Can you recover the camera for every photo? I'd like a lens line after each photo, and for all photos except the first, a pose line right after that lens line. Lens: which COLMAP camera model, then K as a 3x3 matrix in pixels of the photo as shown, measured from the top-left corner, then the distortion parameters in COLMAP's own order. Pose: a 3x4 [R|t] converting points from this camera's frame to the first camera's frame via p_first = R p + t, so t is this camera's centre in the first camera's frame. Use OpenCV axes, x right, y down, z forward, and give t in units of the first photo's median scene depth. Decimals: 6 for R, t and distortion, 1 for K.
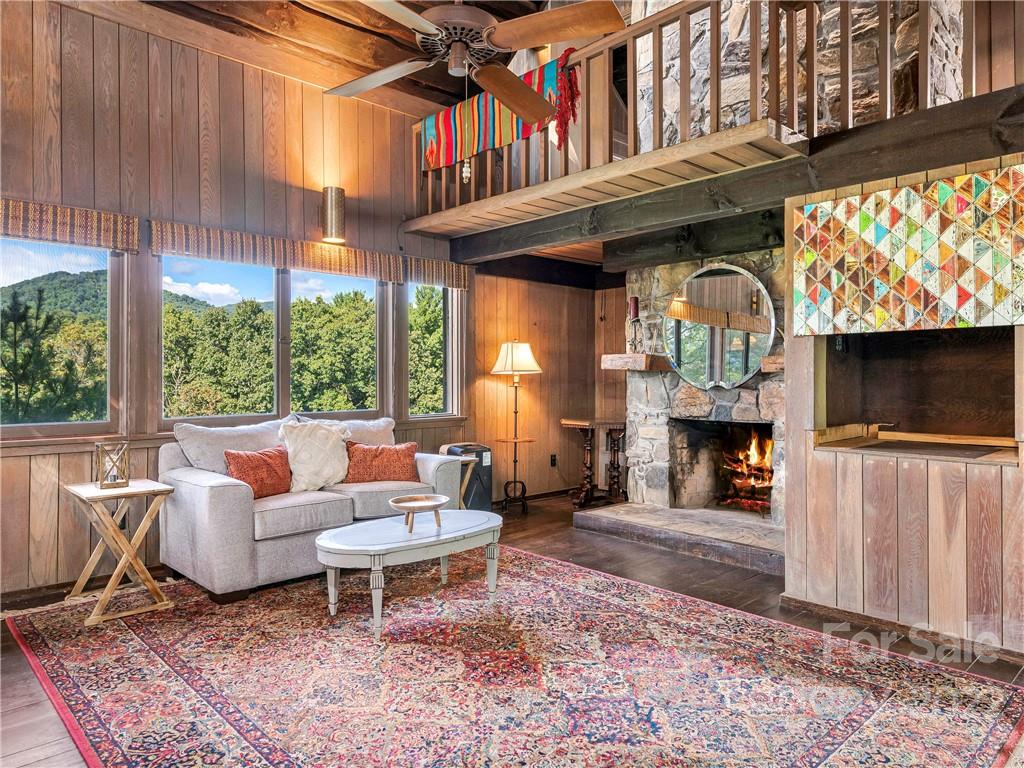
lens RADIAL K [[668.0, 0, 522.3], [0, 668.0, 381.9], [0, 0, 1]] dist [0.006522, 0.001081]
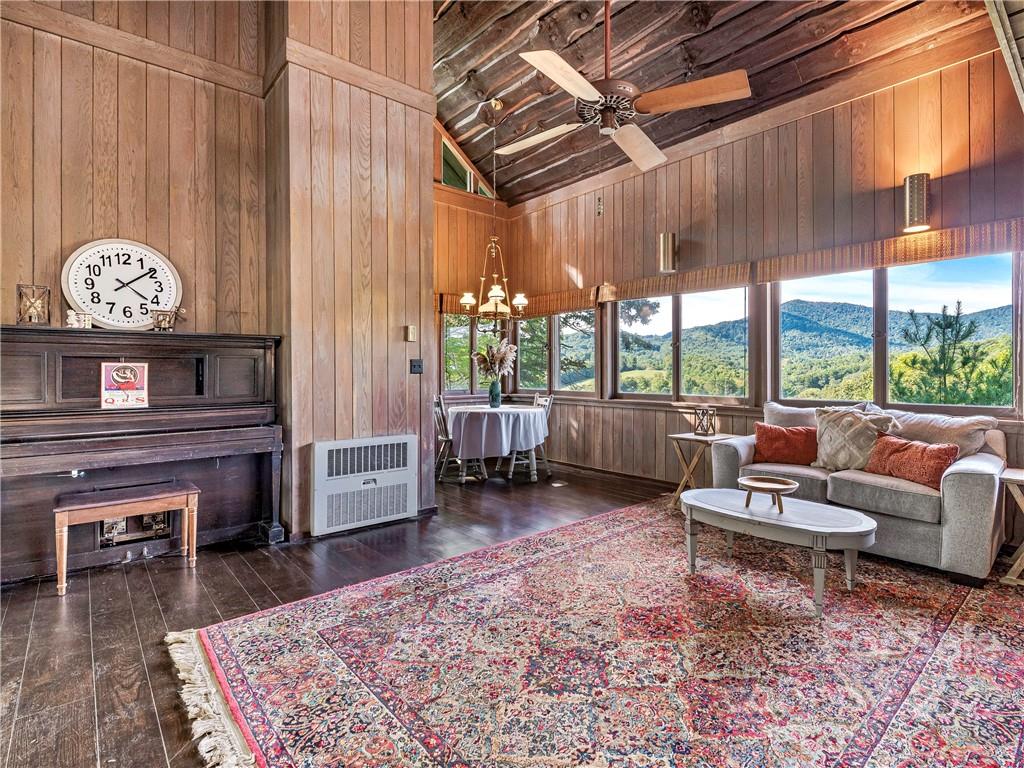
lens RADIAL K [[469.8, 0, 511.9], [0, 469.8, 377.1], [0, 0, 1]] dist [-0.001950, -0.000135]
pose [[-0.012023, 0.014757, -0.999819, 0.424504], [-0.012436, 0.999812, 0.014906, 0.002819], [0.999850, 0.012613, -0.011838, 0.425513]]
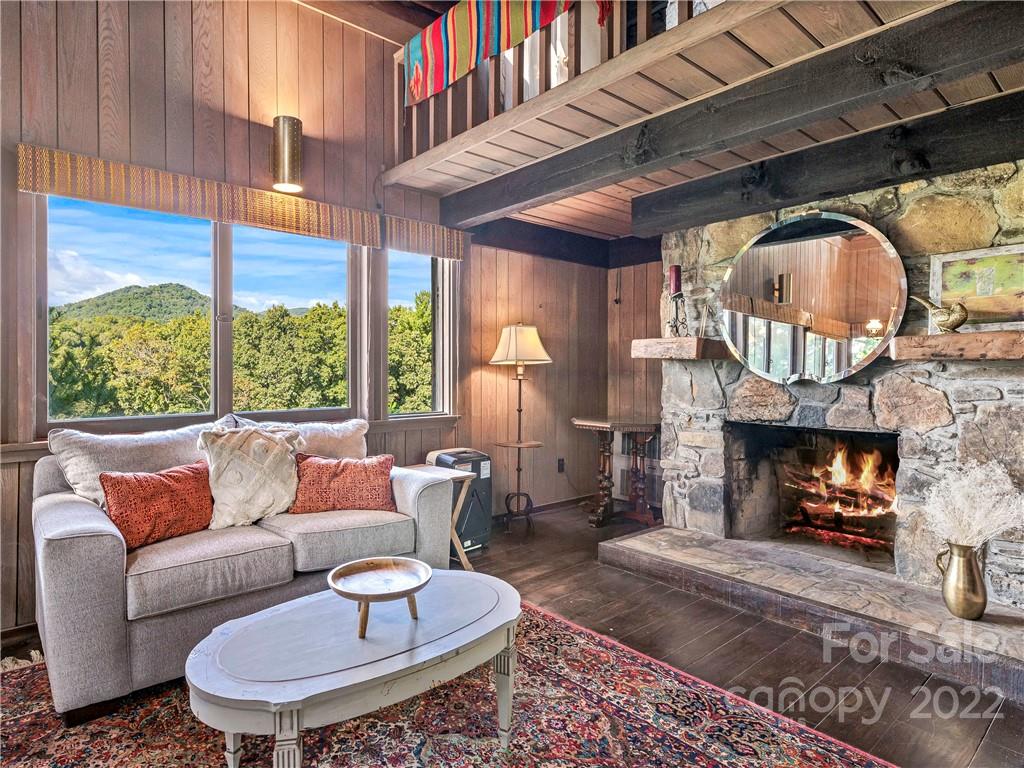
lens RADIAL K [[530.0, 0, 512.0], [0, 530.0, 384.0], [0, 0, 1]] dist [-0.001044, -0.000168]
pose [[0.999845, 0.003611, 0.017252, -0.034570], [-0.003907, 0.999844, 0.017196, 0.001716], [-0.017187, -0.017261, 0.999703, 0.386999]]
